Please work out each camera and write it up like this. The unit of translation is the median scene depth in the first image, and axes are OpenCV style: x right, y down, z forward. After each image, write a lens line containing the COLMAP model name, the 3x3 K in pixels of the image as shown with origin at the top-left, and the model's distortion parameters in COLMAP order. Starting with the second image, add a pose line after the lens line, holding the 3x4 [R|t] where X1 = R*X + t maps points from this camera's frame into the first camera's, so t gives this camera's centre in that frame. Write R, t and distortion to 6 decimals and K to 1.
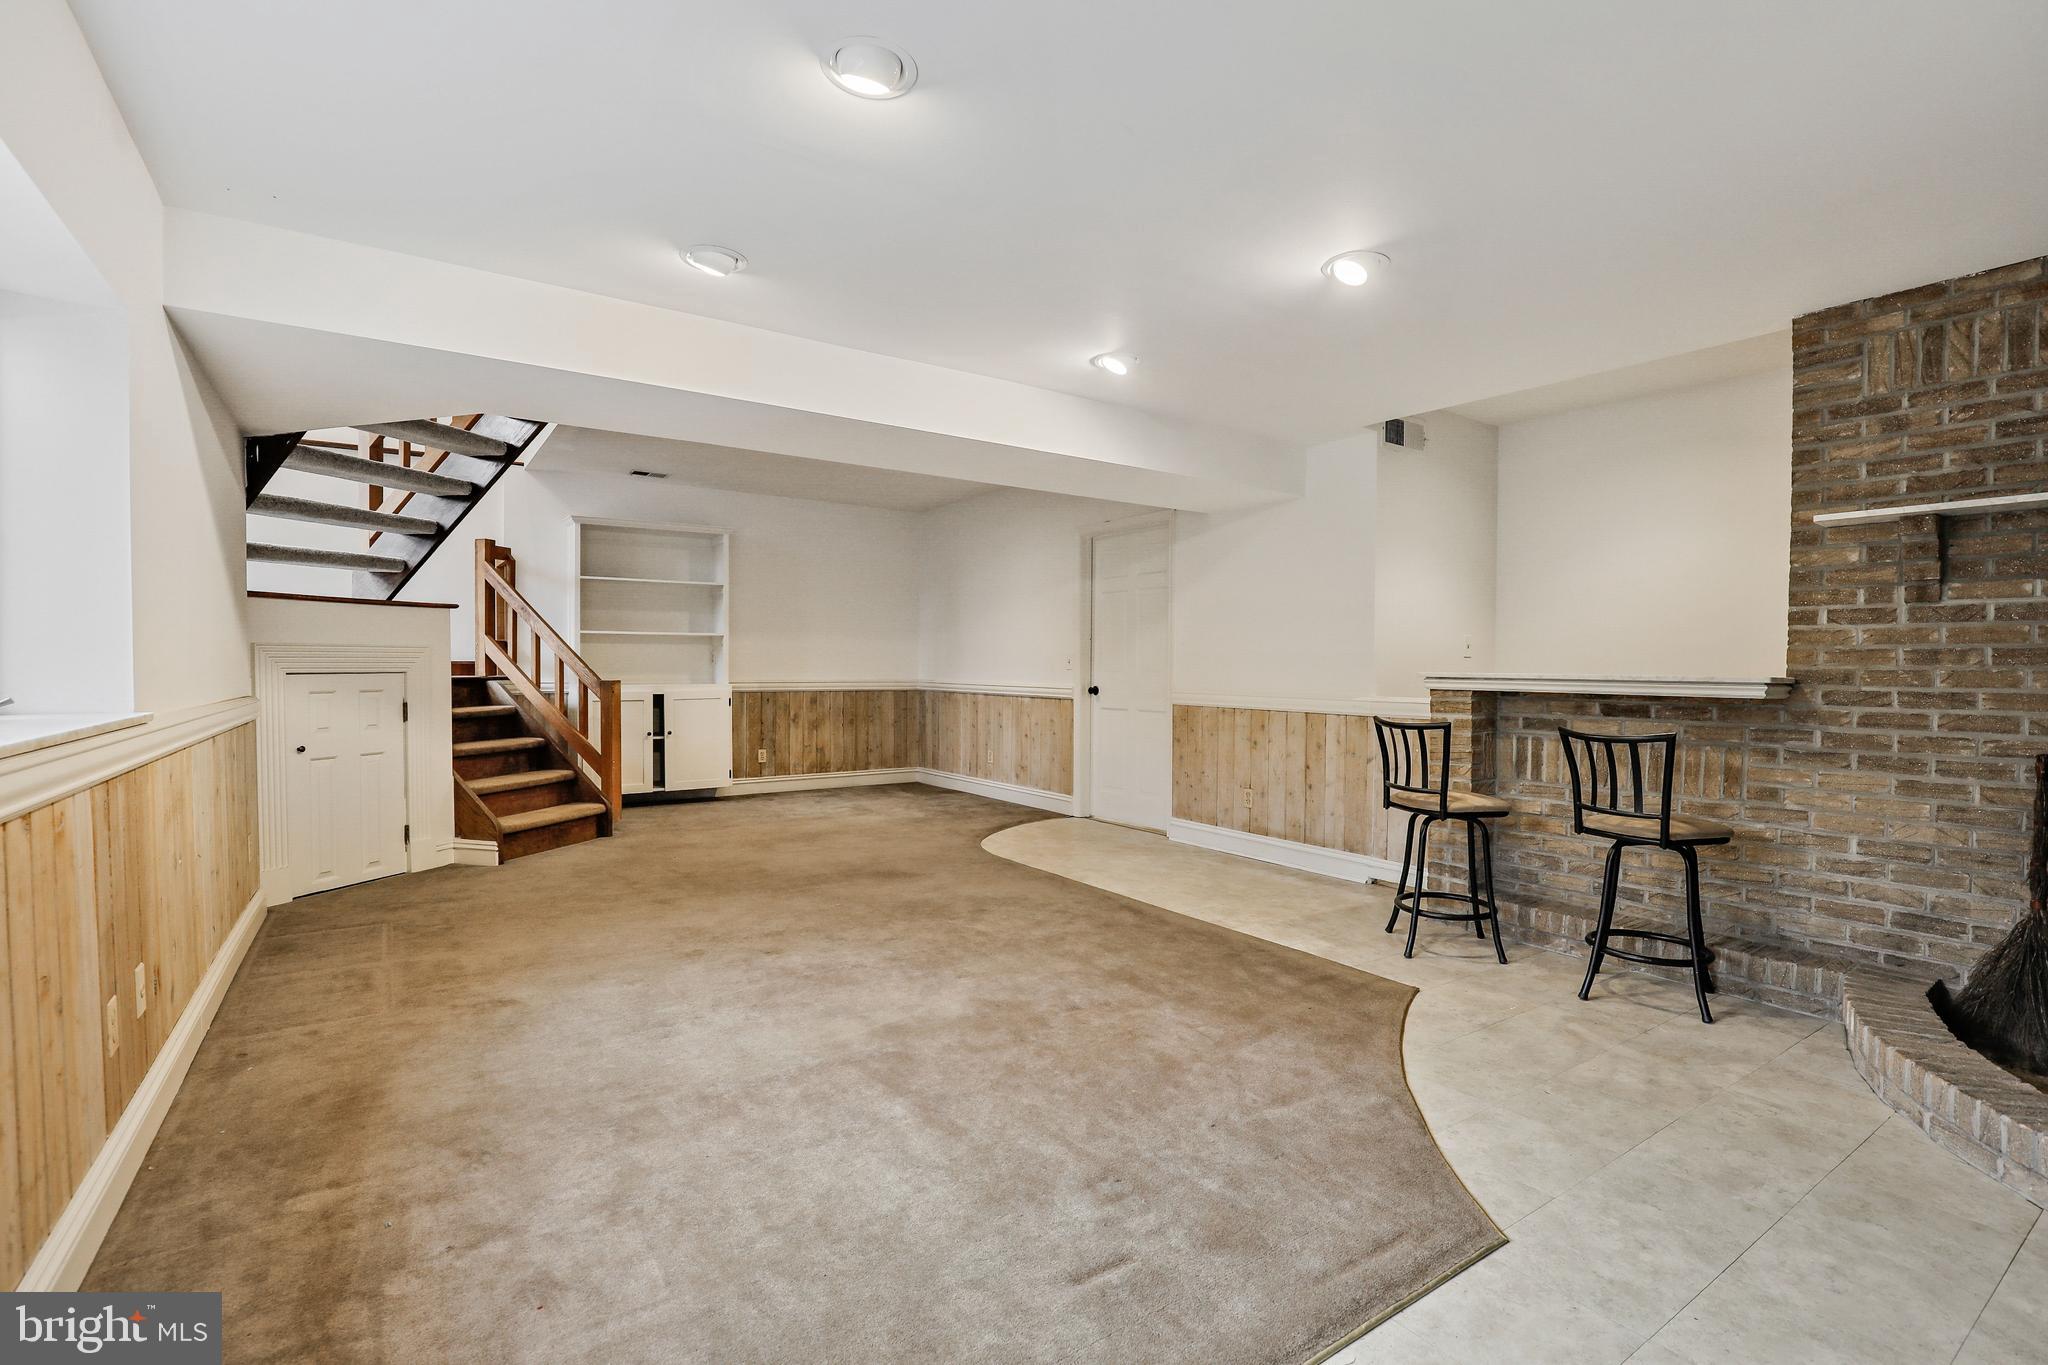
lens RADIAL K [[966.9, 0, 1027.8], [0, 966.9, 674.0], [0, 0, 1]] dist [-0.000899, 0.000556]
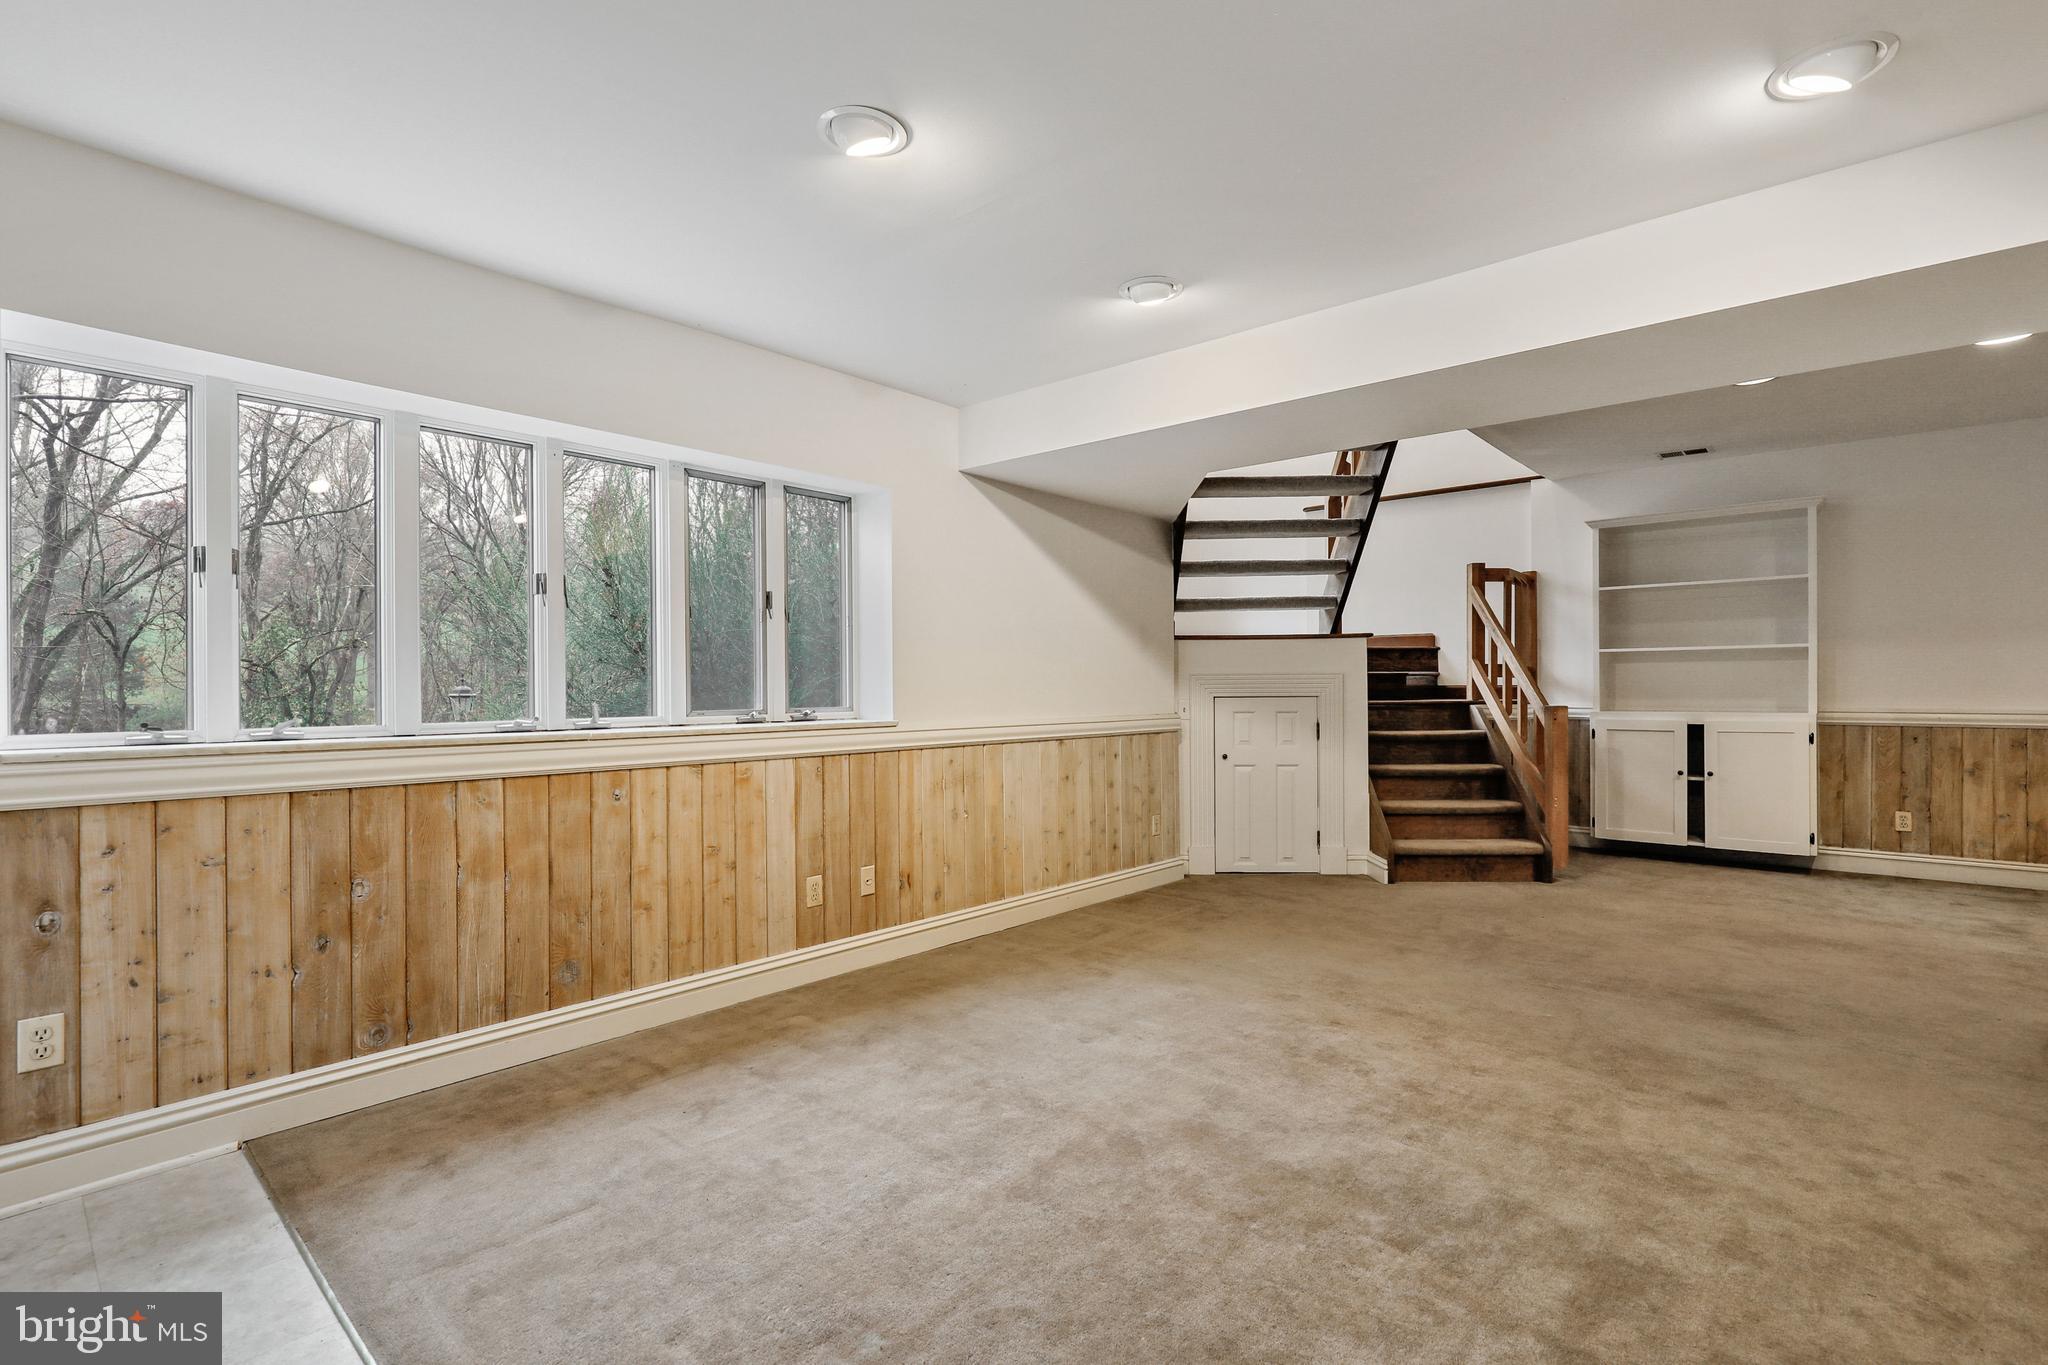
lens RADIAL K [[966.9, 0, 1026.3], [0, 966.9, 675.0], [0, 0, 1]] dist [-0.000899, 0.000556]
pose [[0.236469, -0.016545, -0.971498, 0.373096], [-0.003484, 0.999834, -0.017876, -0.004897], [0.971633, 0.007612, 0.236372, 0.383823]]
